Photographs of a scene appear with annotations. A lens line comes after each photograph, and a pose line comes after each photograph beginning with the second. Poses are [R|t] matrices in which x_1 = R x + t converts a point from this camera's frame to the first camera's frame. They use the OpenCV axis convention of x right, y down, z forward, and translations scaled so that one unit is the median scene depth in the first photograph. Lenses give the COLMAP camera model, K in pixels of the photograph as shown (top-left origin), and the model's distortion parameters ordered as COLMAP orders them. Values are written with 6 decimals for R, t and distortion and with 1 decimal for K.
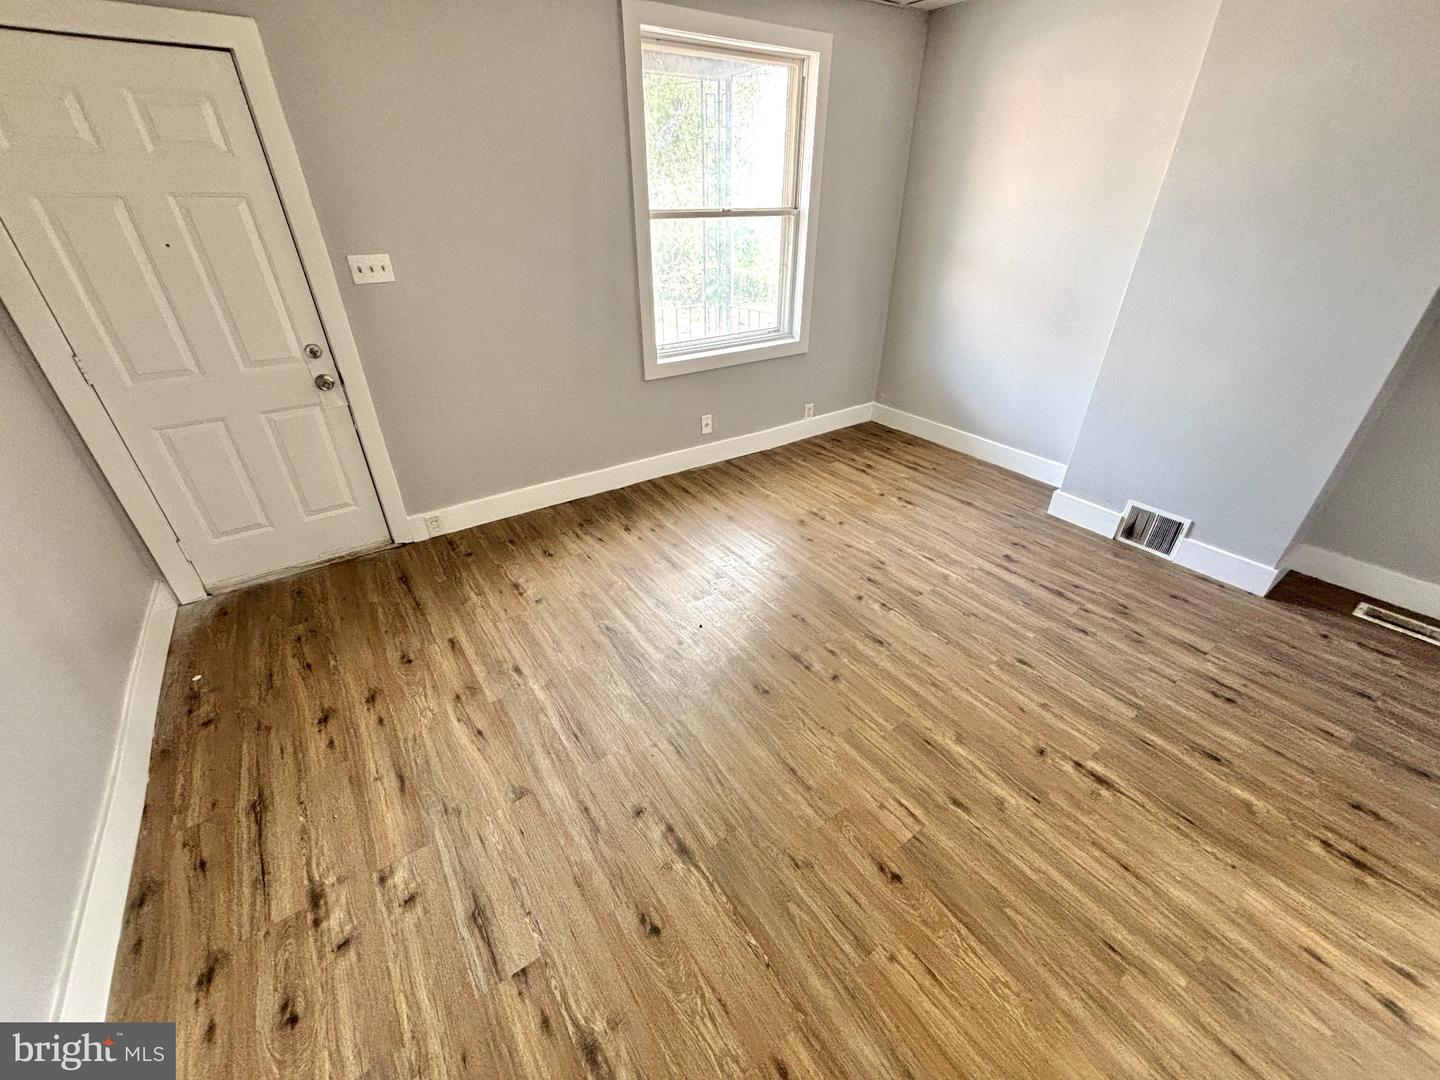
lens RADIAL K [[578.6, 0, 718.1], [0, 578.6, 542.6], [0, 0, 1]] dist [-0.001094, 0.001098]
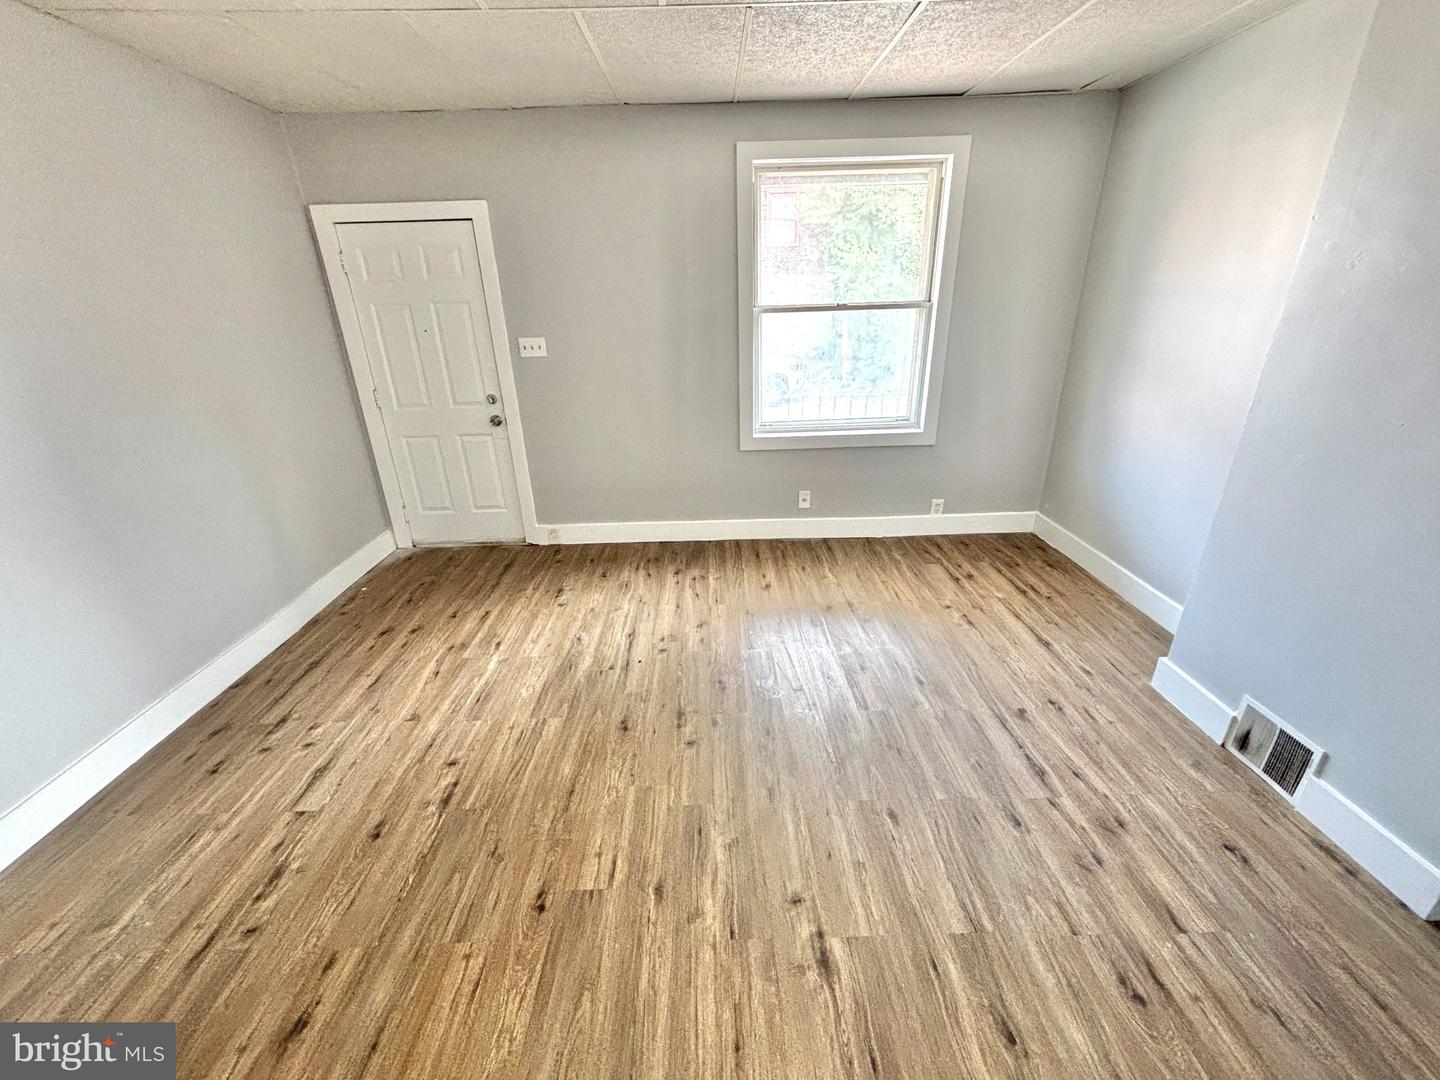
lens RADIAL K [[578.6, 0, 711.1], [0, 578.6, 540.2], [0, 0, 1]] dist [-0.001094, 0.001098]
pose [[0.826903, 0.198181, -0.526266, 0.646713], [-0.266165, 0.962309, -0.055829, -0.054551], [0.495366, 0.186239, 0.848485, 0.095796]]
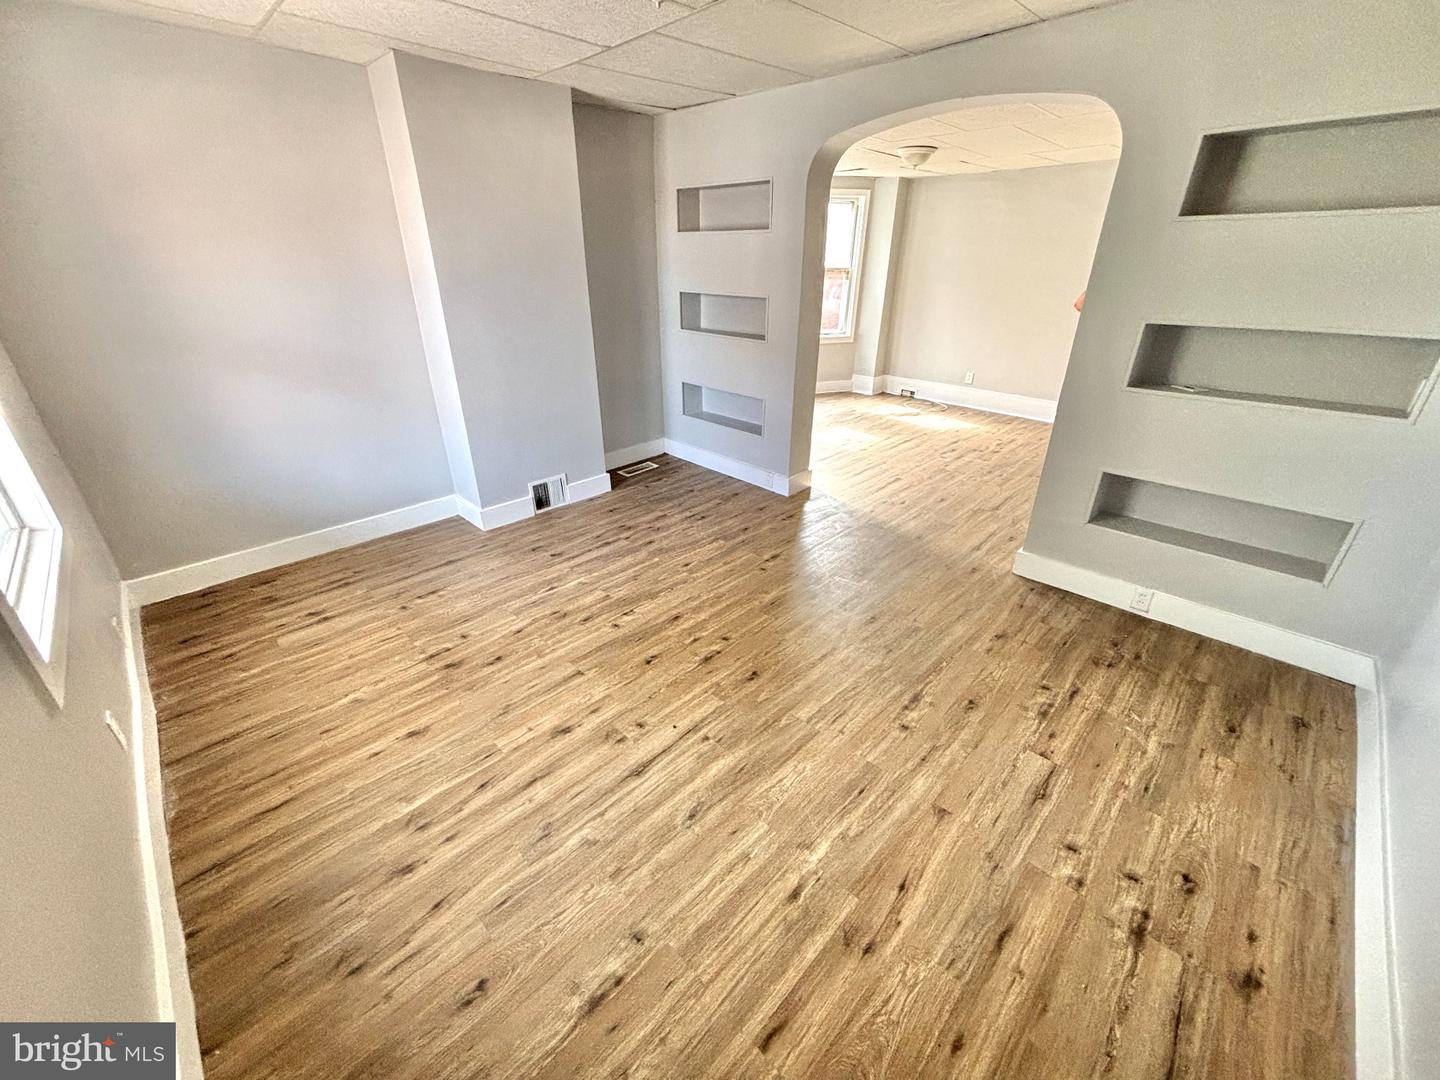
lens RADIAL K [[578.6, 0, 706.6], [0, 578.6, 542.8], [0, 0, 1]] dist [-0.001094, 0.001098]
pose [[-0.171654, -0.434427, 0.884199, -0.749164], [0.509587, 0.728967, 0.457087, -0.473813], [-0.843123, 0.529037, 0.096248, 0.757026]]
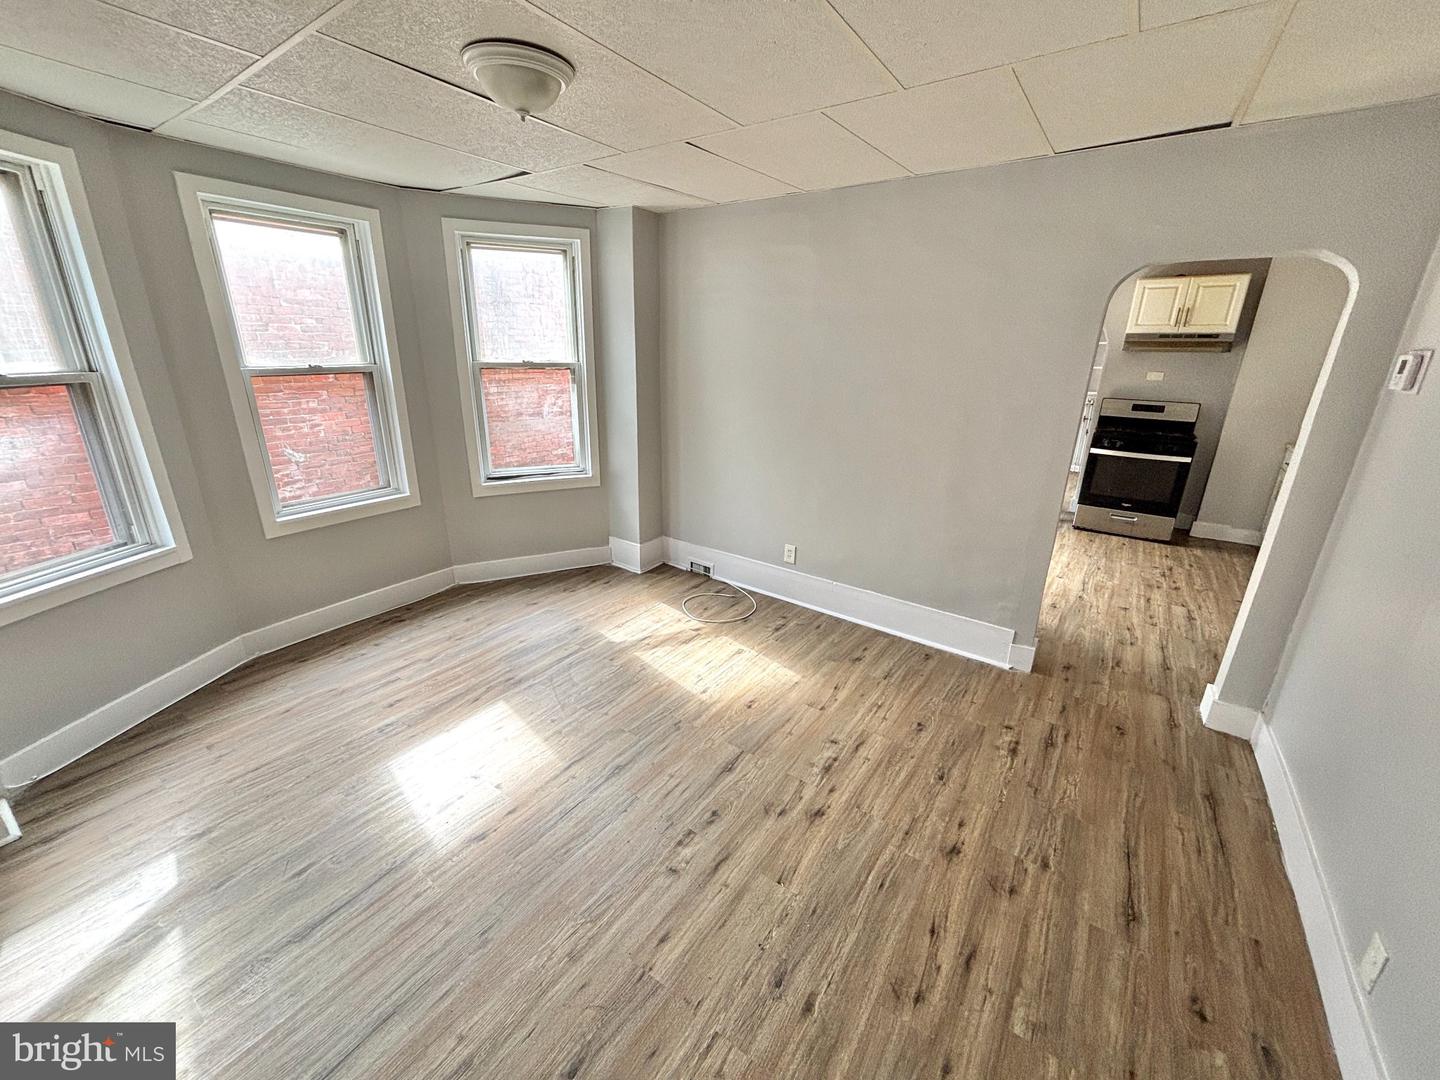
lens RADIAL K [[578.6, 0, 718.8], [0, 578.6, 542.1], [0, 0, 1]] dist [-0.001094, 0.001098]
pose [[-0.342538, -0.309428, 0.887086, 0.565259], [0.472930, 0.759065, 0.447389, 0.067659], [-0.811791, 0.572778, -0.113671, -0.165653]]
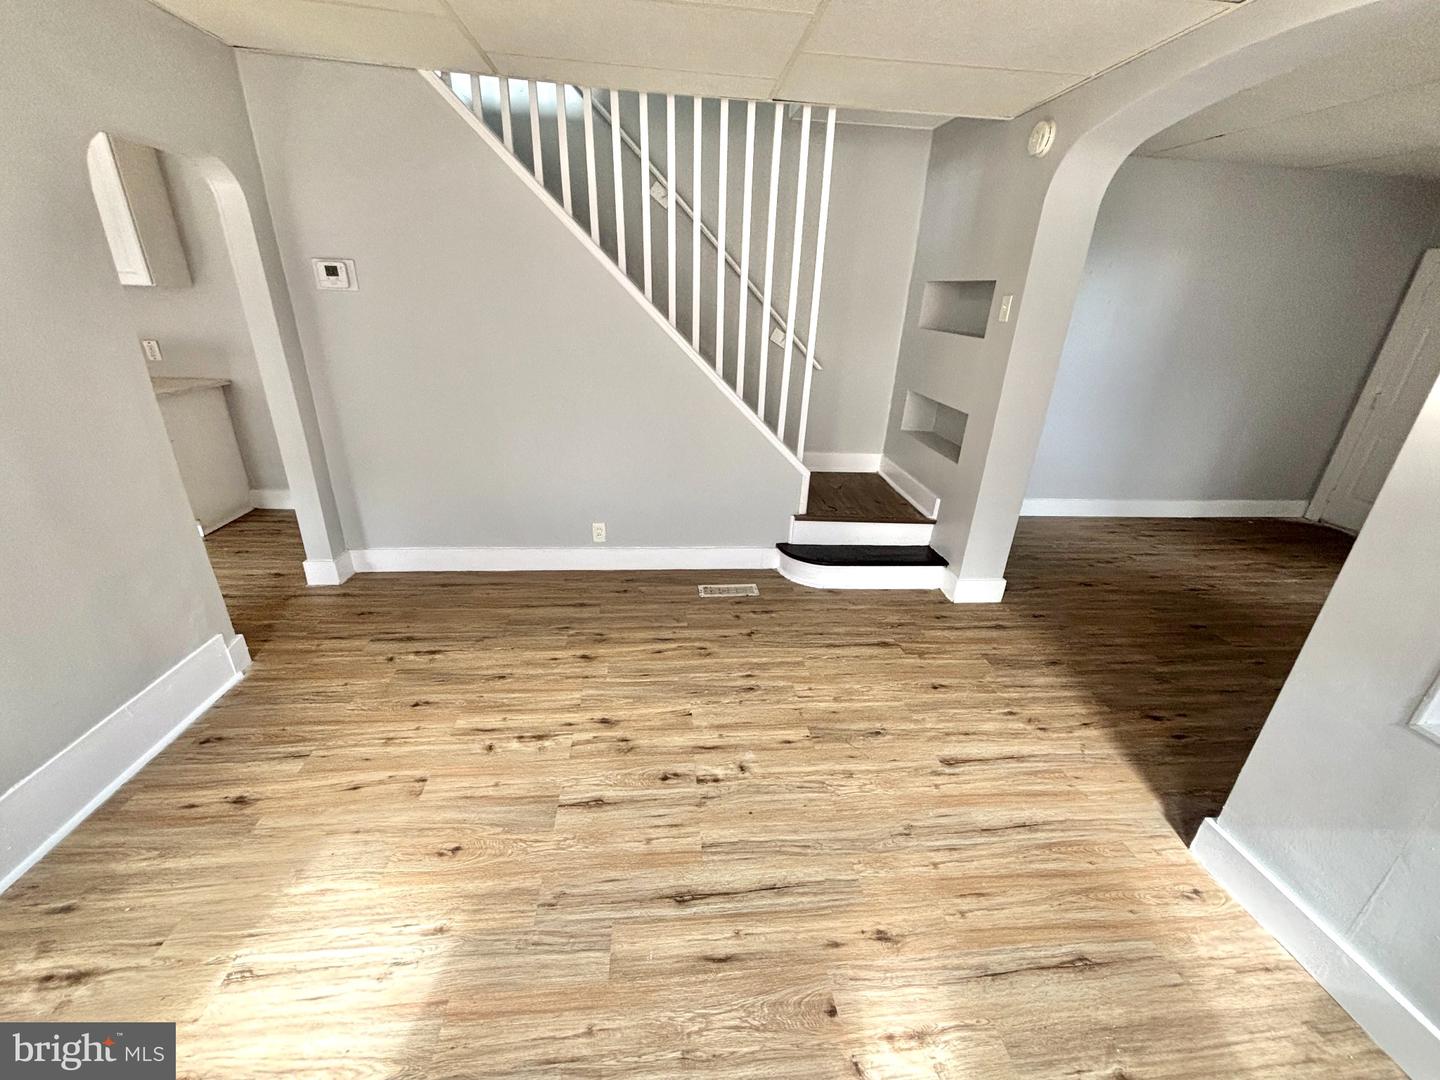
lens RADIAL K [[578.6, 0, 723.5], [0, 578.6, 550.8], [0, 0, 1]] dist [-0.001094, 0.001098]
pose [[-0.476825, 0.340093, -0.810540, 1.749737], [-0.488019, 0.664513, 0.565915, 0.039981], [0.731078, 0.665401, -0.150884, -0.054162]]
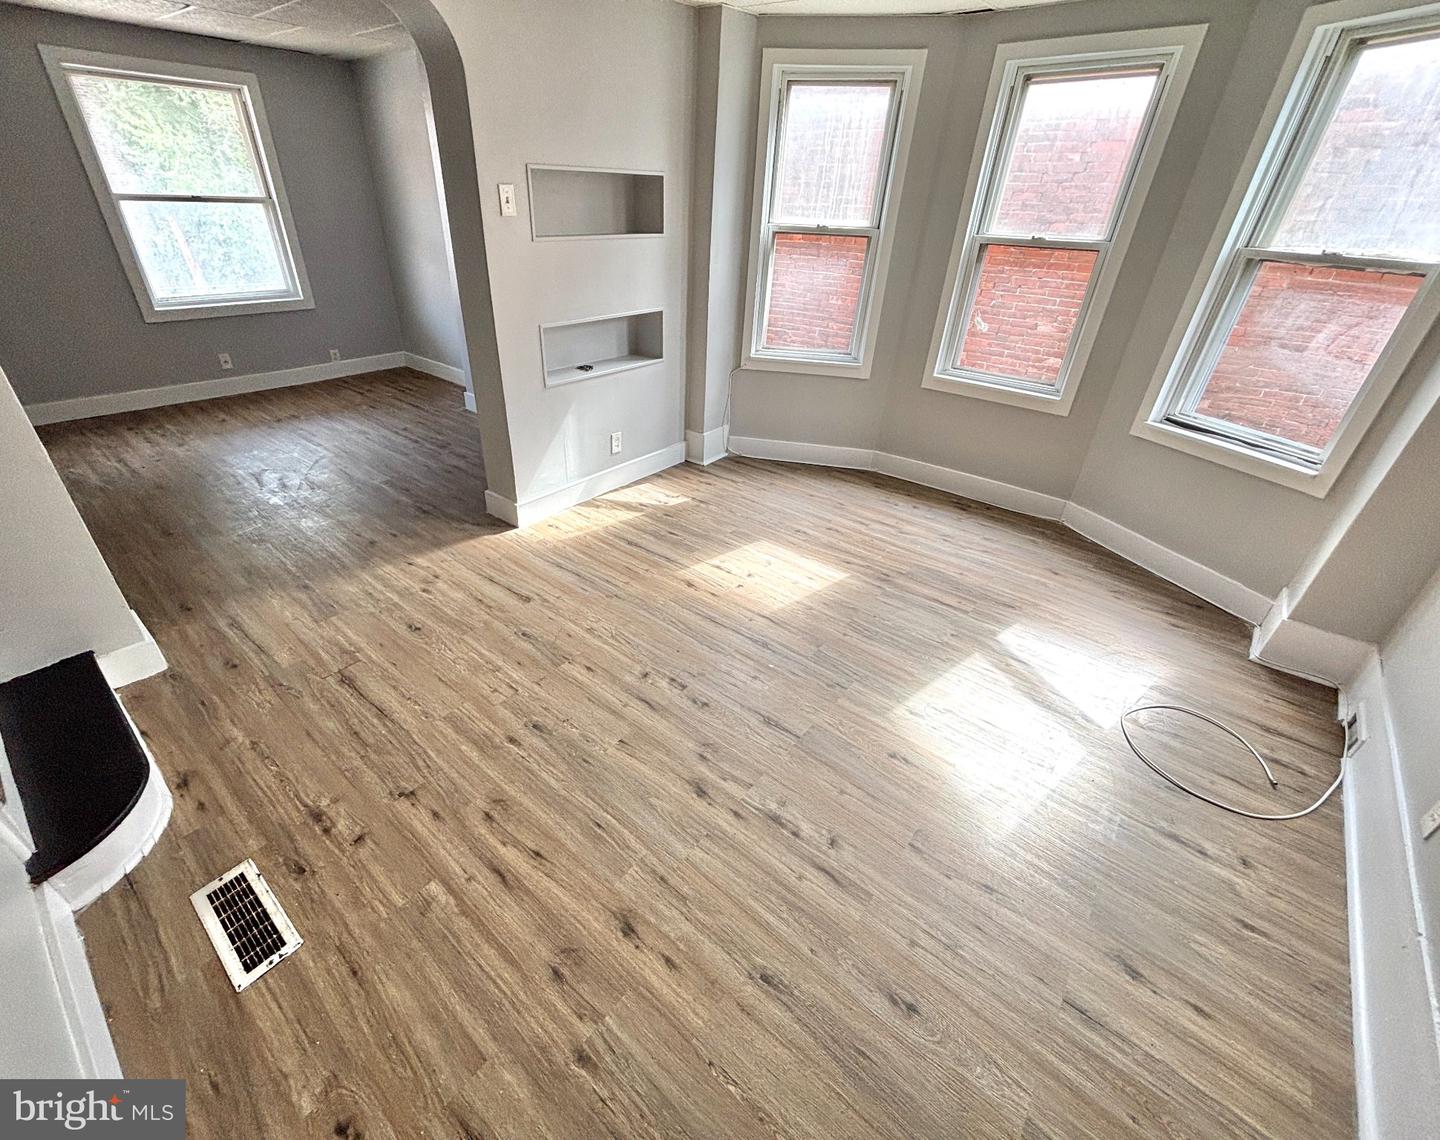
lens RADIAL K [[610.7, 0, 674.4], [0, 610.7, 565.6], [0, 0, 1]] dist [0.003034, -0.000397]
pose [[0.969183, -0.098776, 0.225673, 0.985858], [0.097697, 0.995088, 0.015973, 0.539732], [-0.226142, 0.006566, 0.974072, -0.932751]]
